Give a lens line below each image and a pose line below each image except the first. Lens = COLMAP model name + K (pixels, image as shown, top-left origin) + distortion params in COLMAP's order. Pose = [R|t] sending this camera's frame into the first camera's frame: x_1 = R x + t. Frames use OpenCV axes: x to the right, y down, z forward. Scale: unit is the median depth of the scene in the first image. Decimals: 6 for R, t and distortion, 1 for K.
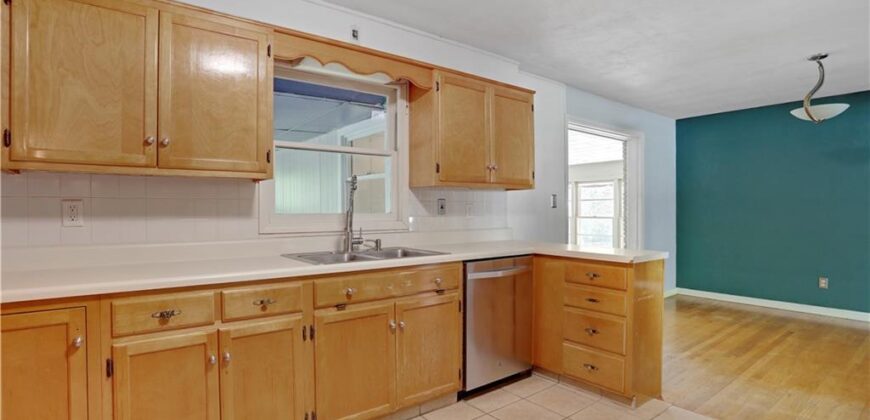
lens RADIAL K [[435.6, 0, 422.1], [0, 435.6, 212.6], [0, 0, 1]] dist [-0.052148, 0.028986]
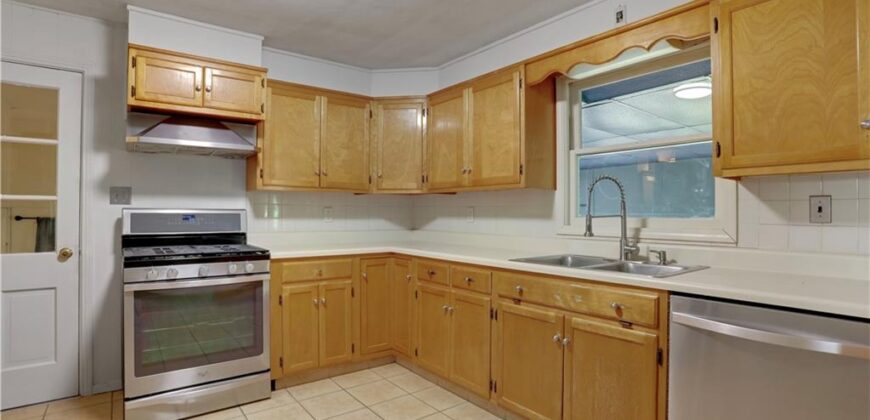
lens RADIAL K [[435.6, 0, 422.1], [0, 435.6, 212.6], [0, 0, 1]] dist [-0.052148, 0.028986]
pose [[-0.006105, -0.003923, -0.999974, 0.759320], [-0.014117, 0.999893, -0.003836, -0.000070], [0.999882, 0.014093, -0.006160, 0.633090]]
